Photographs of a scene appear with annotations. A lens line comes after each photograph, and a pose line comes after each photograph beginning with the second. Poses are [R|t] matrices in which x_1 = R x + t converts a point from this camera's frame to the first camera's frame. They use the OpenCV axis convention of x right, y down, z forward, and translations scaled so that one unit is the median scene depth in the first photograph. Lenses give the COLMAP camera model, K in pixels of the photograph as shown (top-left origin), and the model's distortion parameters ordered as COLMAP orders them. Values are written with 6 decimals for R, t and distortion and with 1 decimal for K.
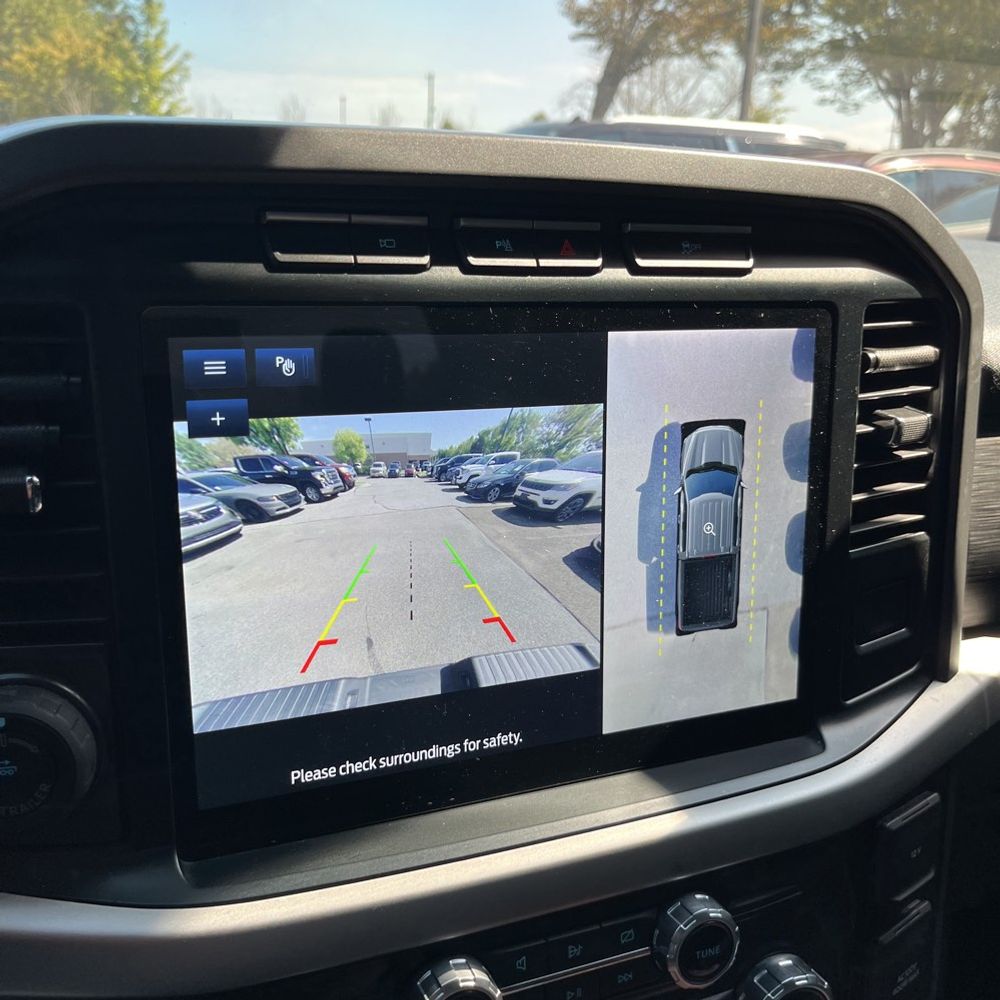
lens RADIAL K [[1026.8, 0, 501.7], [0, 1026.8, 504.3], [0, 0, 1]] dist [-0.015459, 0.000000]
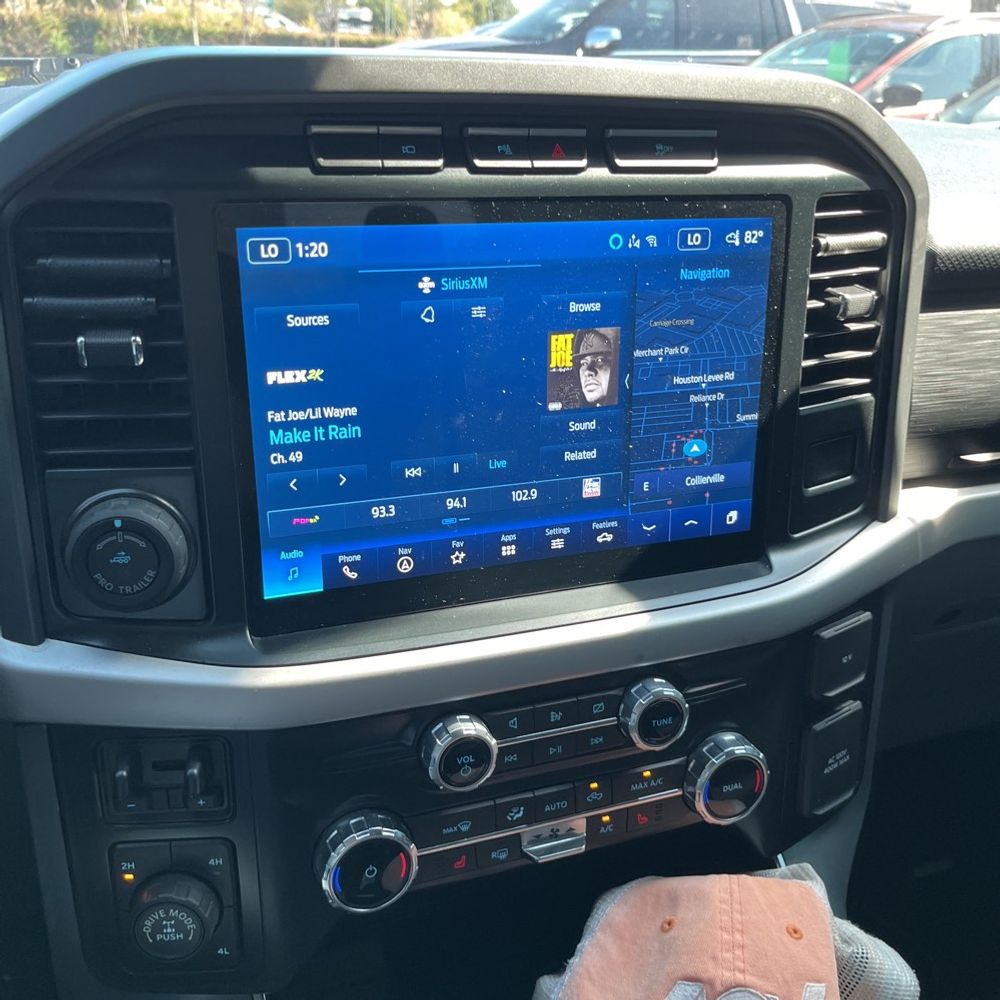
lens RADIAL K [[1026.8, 0, 496.6], [0, 1026.8, 496.8], [0, 0, 1]] dist [-0.015459, 0.000000]
pose [[0.998641, 0.014533, -0.050040, 0.052605], [-0.008876, 0.993729, 0.111465, 0.019613], [0.051346, -0.110869, 0.992508, -0.225722]]
